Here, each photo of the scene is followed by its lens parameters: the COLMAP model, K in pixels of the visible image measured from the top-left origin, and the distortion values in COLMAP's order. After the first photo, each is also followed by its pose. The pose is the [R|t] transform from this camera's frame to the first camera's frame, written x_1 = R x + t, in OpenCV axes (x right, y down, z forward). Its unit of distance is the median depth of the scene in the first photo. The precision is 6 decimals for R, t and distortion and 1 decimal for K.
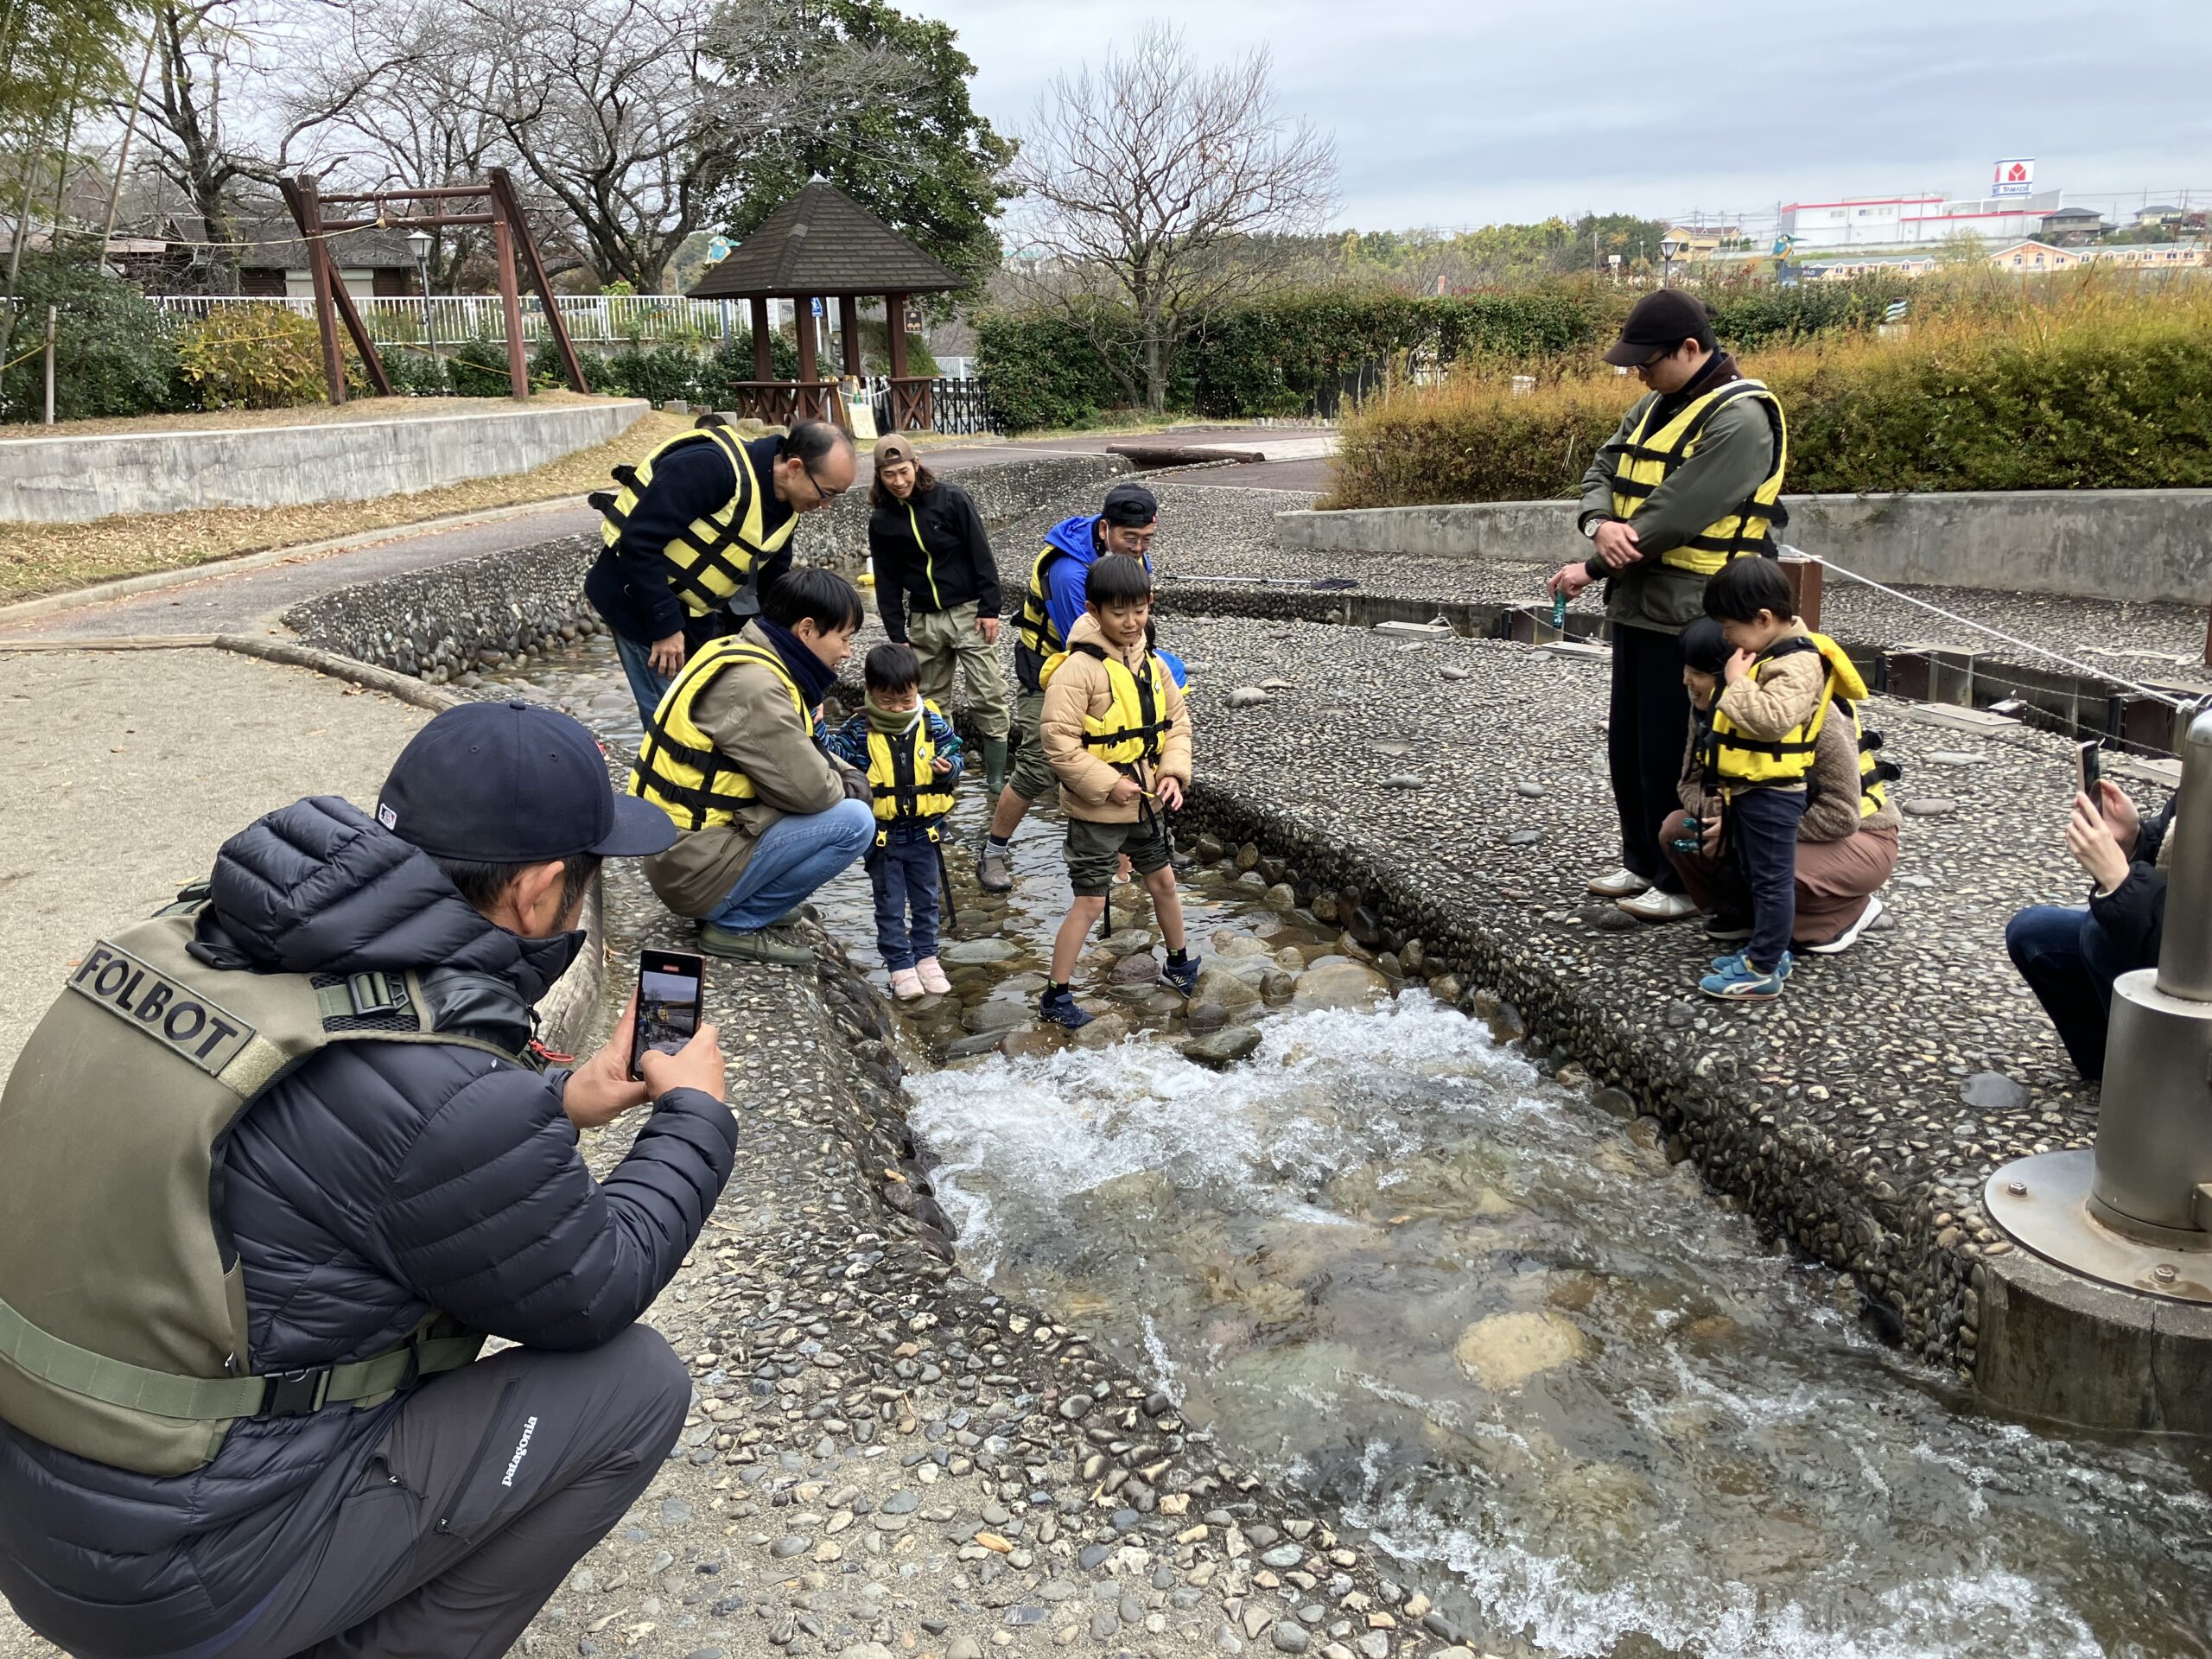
lens RADIAL K [[1809.9, 0, 1106.5], [0, 1809.9, 829.2], [0, 0, 1]] dist [-0.001308, -0.001122]
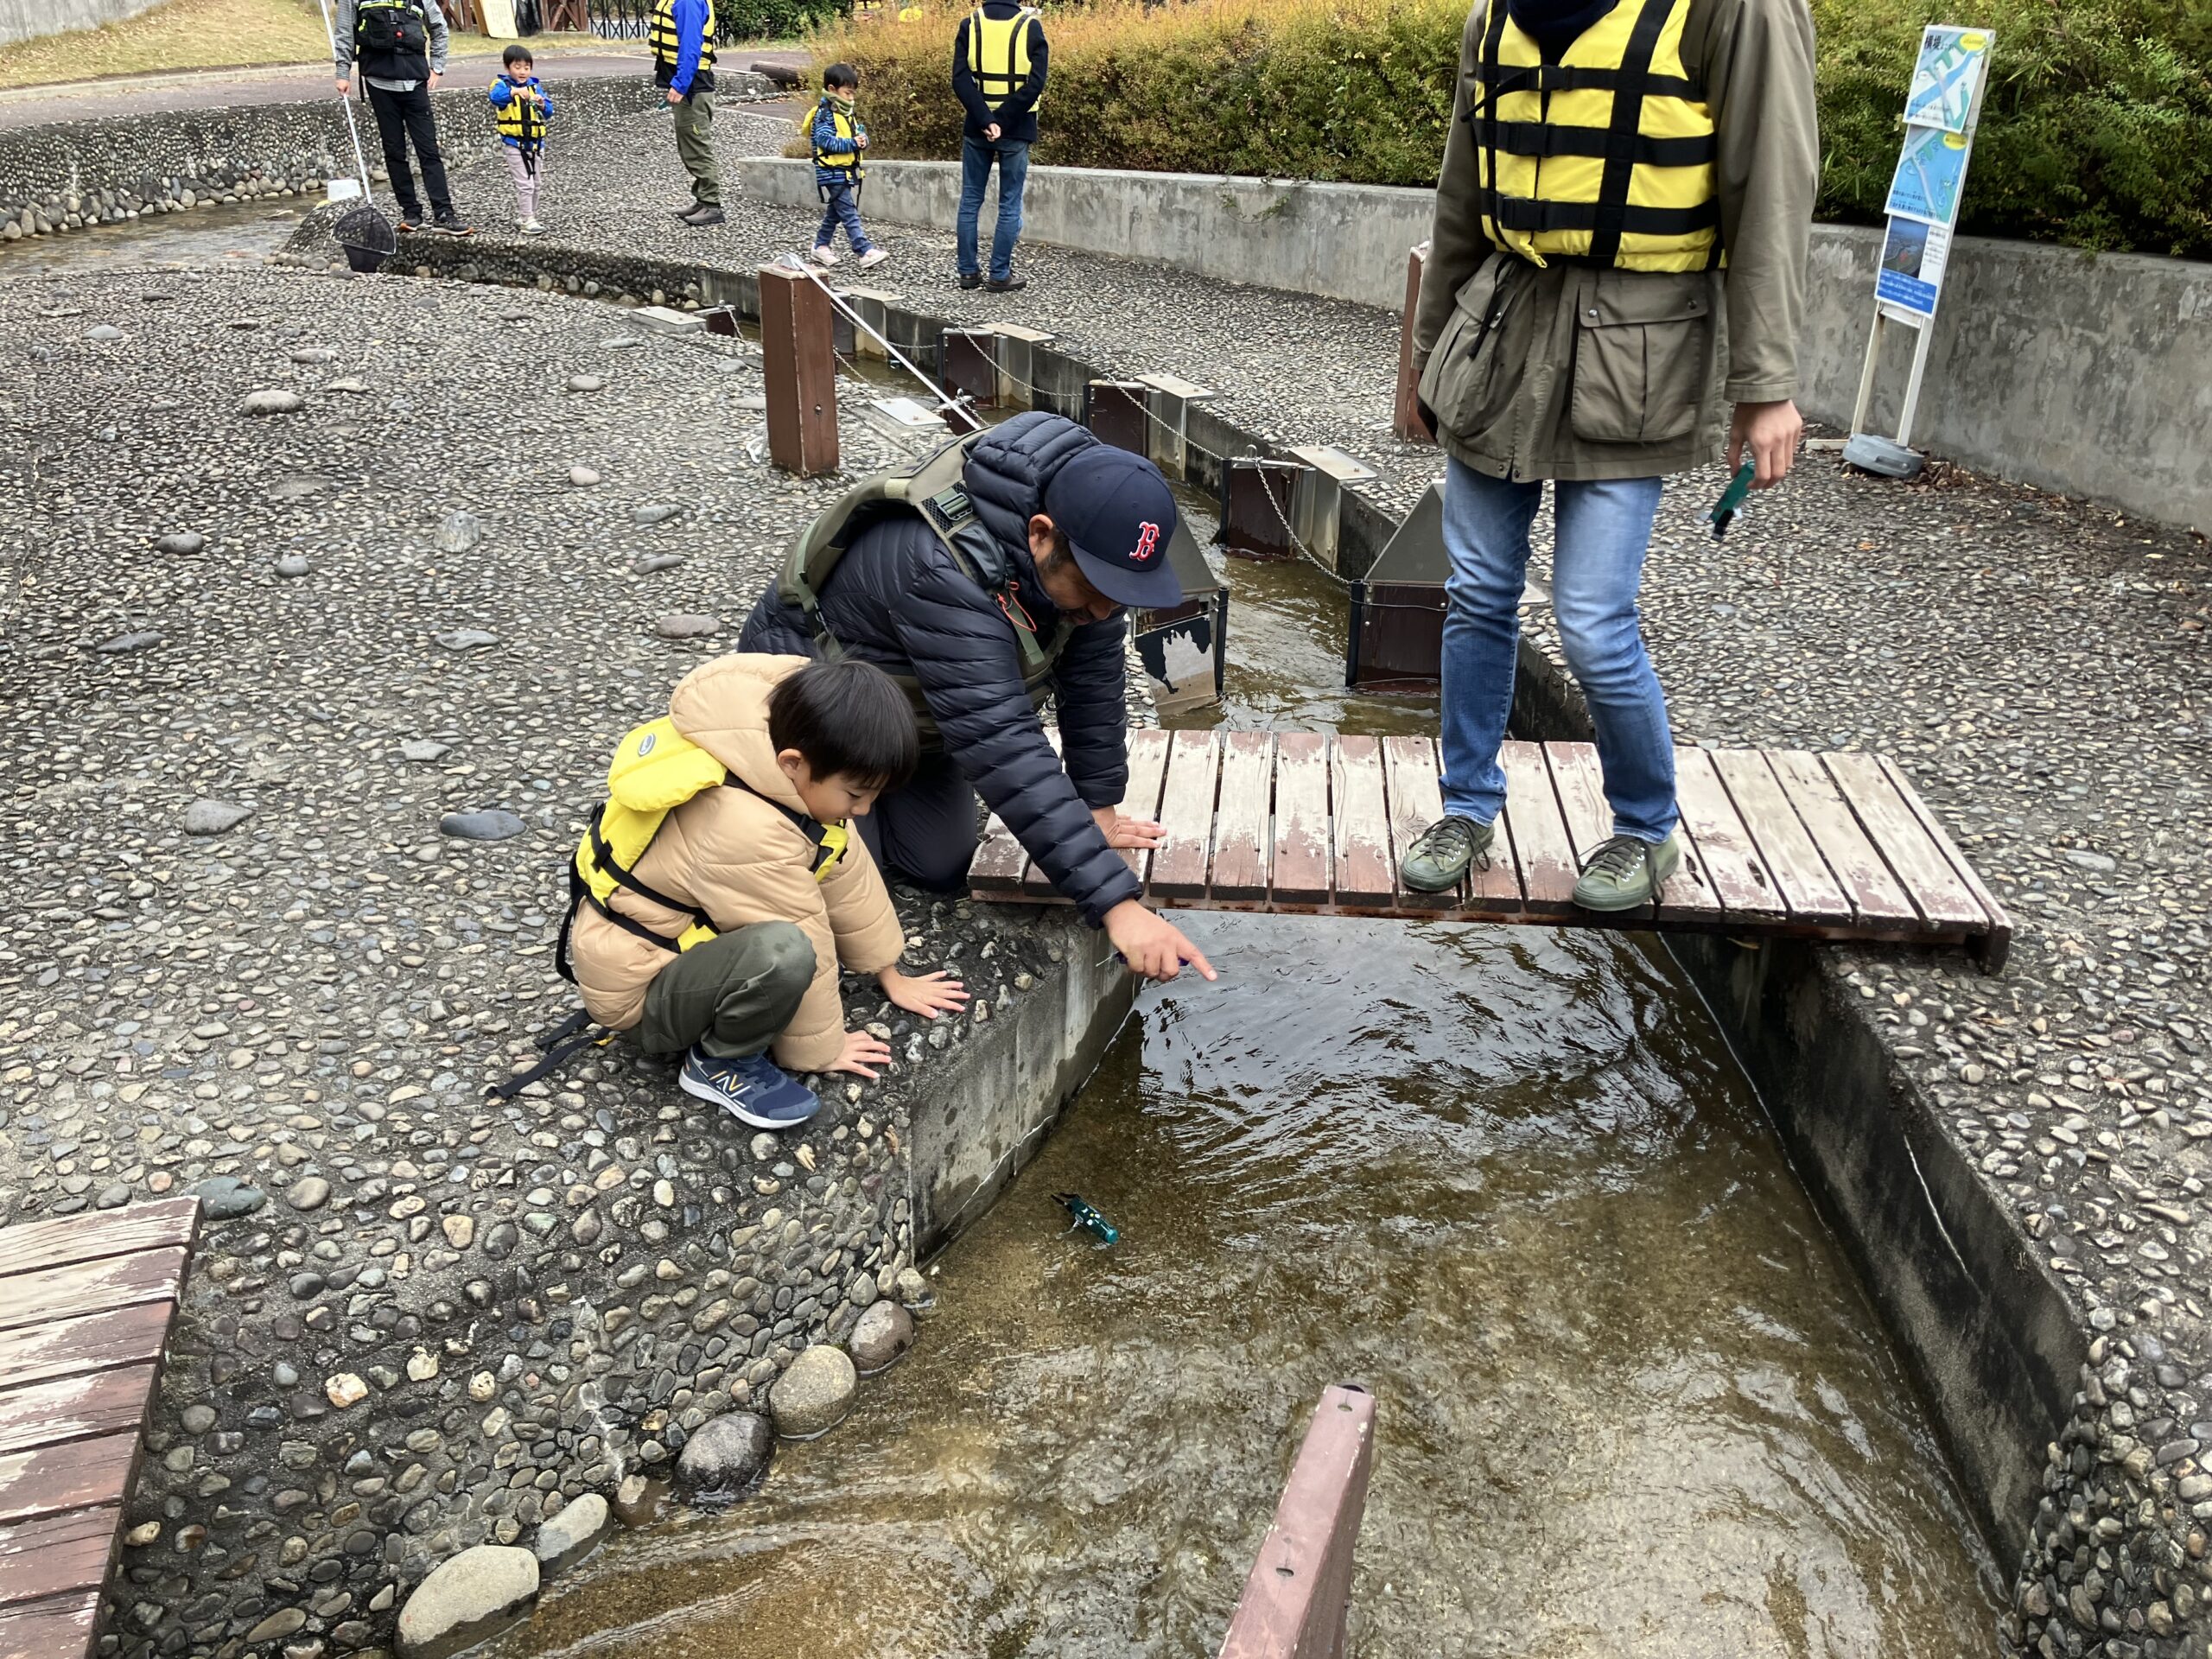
lens RADIAL K [[1809.9, 0, 1105.6], [0, 1809.9, 828.4], [0, 0, 1]] dist [-0.001308, -0.001122]
pose [[0.998129, 0.042533, 0.043934, 0.316764], [-0.050137, 0.980546, 0.189776, -0.043464], [-0.035008, -0.191624, 0.980844, 0.109663]]
